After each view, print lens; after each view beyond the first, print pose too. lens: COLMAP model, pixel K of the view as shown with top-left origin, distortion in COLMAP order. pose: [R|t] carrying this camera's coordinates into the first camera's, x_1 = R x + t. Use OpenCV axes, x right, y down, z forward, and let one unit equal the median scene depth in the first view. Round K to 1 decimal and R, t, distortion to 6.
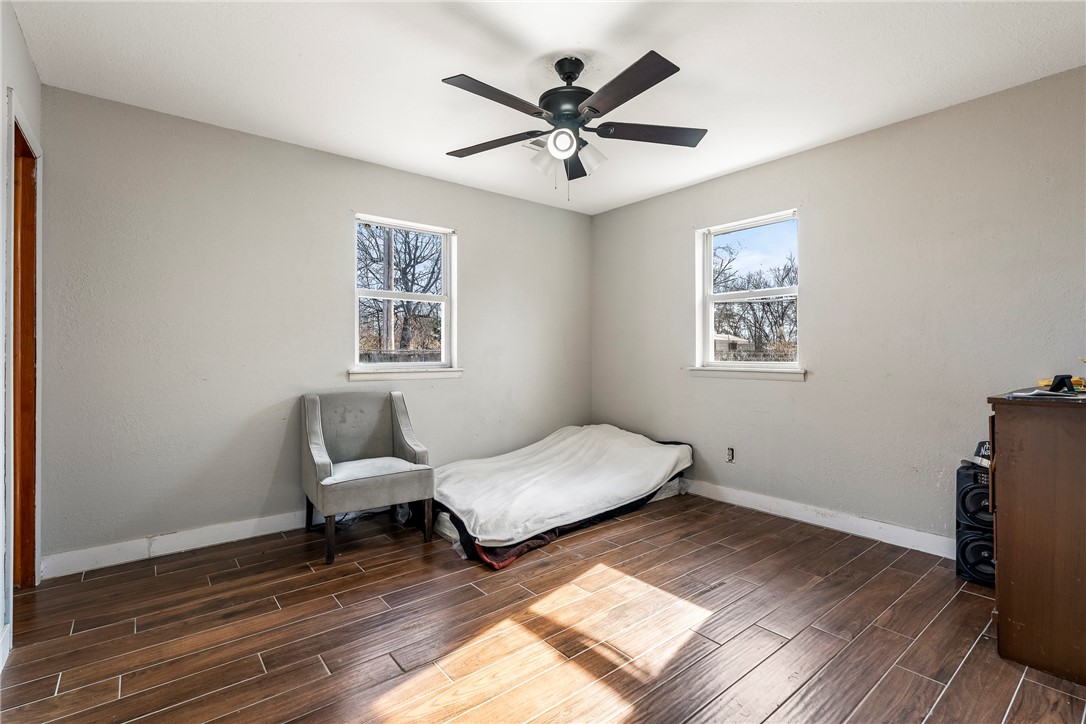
lens RADIAL K [[486.4, 0, 544.8], [0, 486.4, 357.3], [0, 0, 1]] dist [-0.000134, 0.000380]
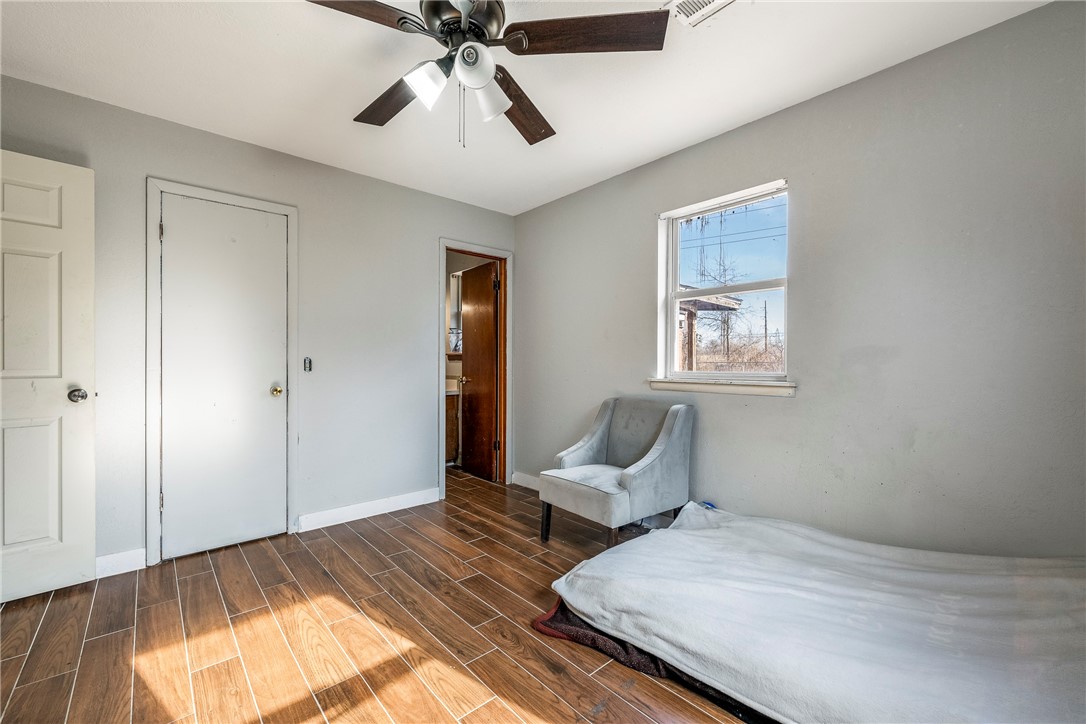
lens RADIAL K [[444.5, 0, 545.8], [0, 444.5, 362.5], [0, 0, 1]] dist [0.000081, -0.000016]
pose [[0.062369, 0.001537, -0.998052, 0.677075], [-0.006447, 0.999979, 0.001137, -0.007137], [0.998032, 0.006363, 0.062378, 1.023224]]
